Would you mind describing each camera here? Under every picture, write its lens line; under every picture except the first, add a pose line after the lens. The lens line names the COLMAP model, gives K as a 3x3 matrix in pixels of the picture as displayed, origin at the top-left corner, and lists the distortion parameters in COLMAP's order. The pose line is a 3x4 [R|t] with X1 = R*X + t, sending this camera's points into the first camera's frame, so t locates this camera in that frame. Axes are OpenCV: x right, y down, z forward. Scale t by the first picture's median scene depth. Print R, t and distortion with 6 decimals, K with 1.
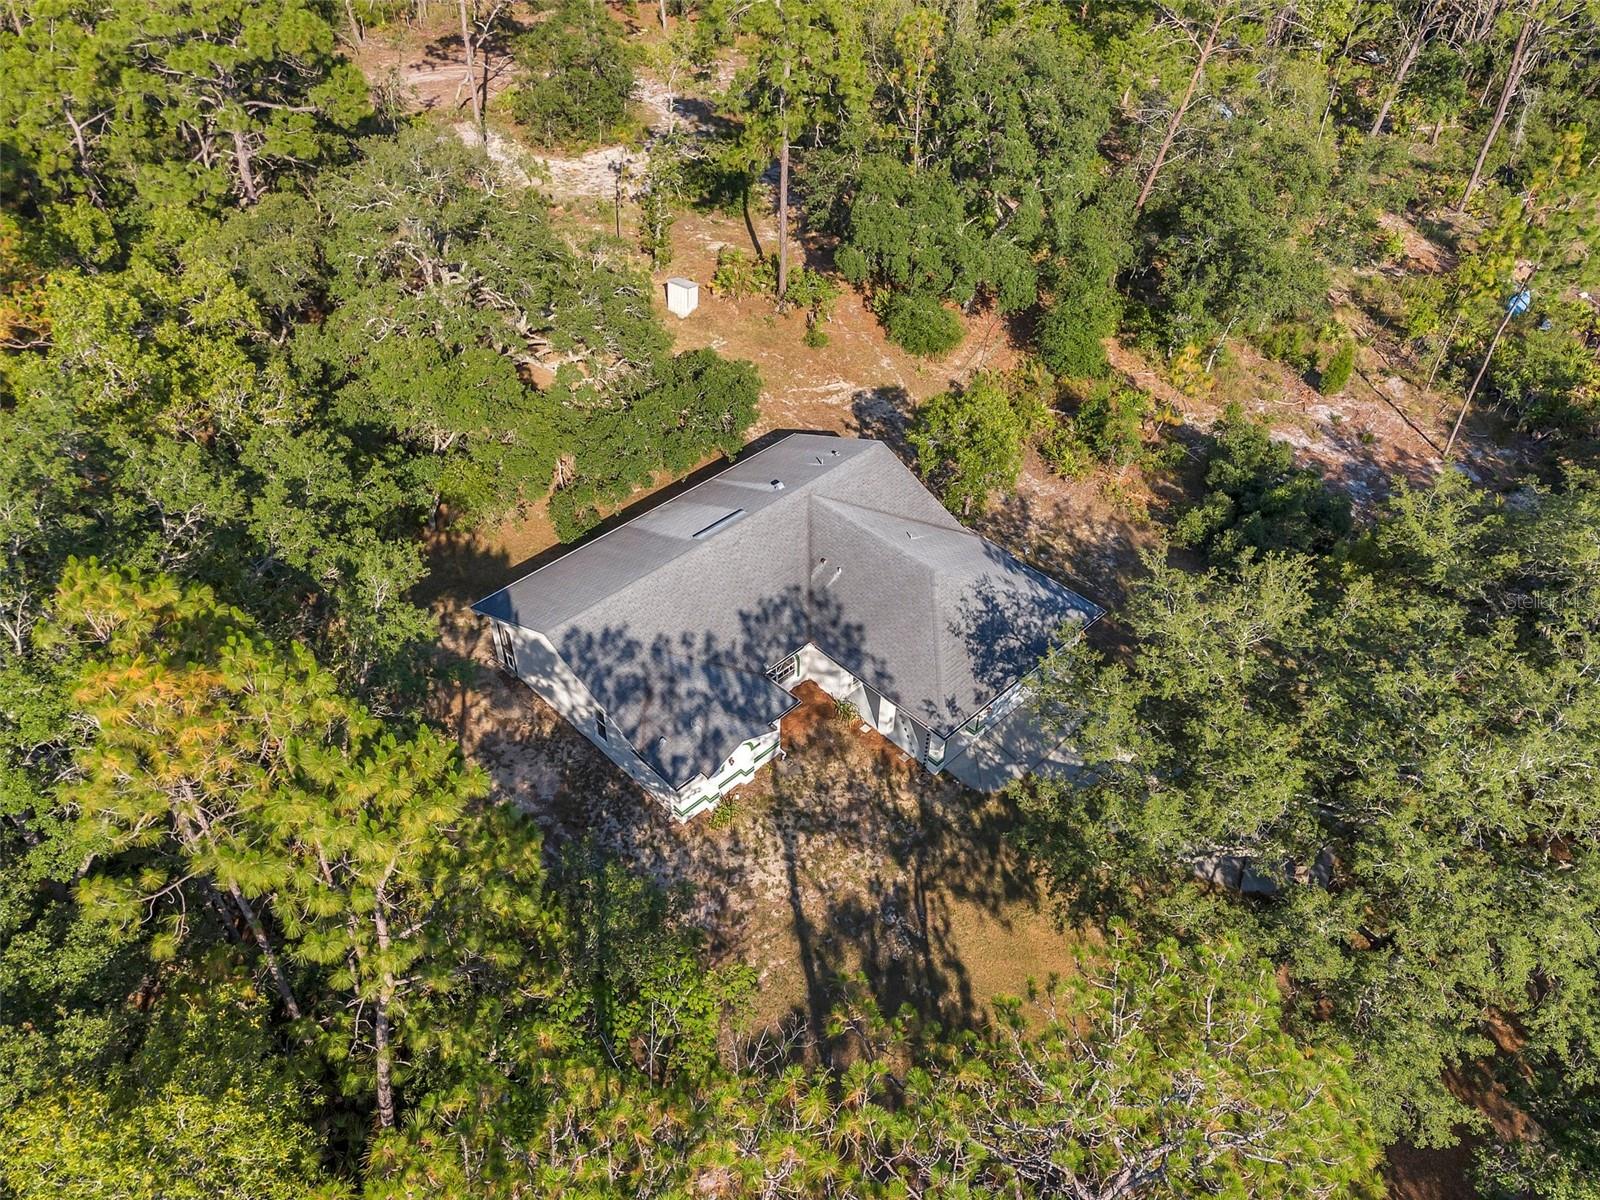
lens RADIAL K [[1207.2, 0, 800.0], [0, 1207.2, 600.0], [0, 0, 1]] dist [0.078733, -0.066473]
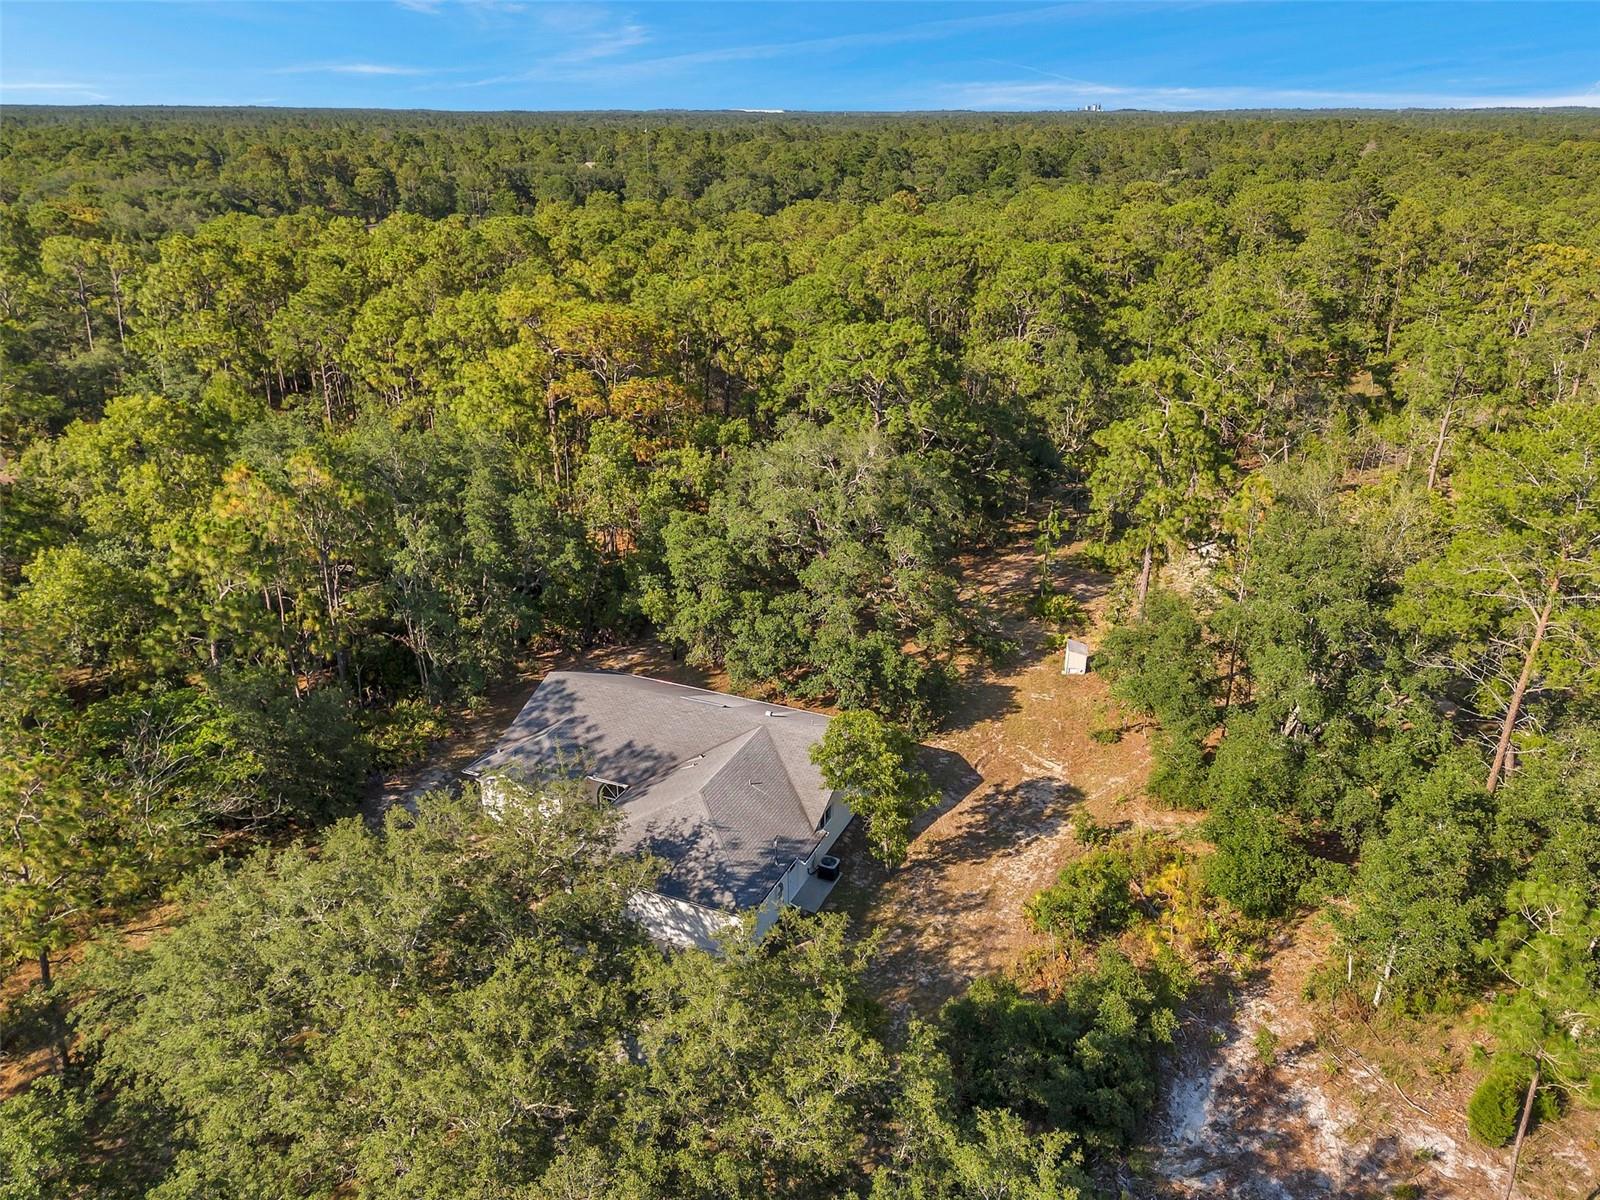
lens RADIAL K [[1207.2, 0, 800.0], [0, 1207.2, 600.0], [0, 0, 1]] dist [0.078733, -0.066473]
pose [[0.350419, 0.331248, -0.876060, 0.916088], [-0.618909, 0.783942, 0.048858, -0.236694], [0.702964, 0.525081, 0.479720, 0.349436]]
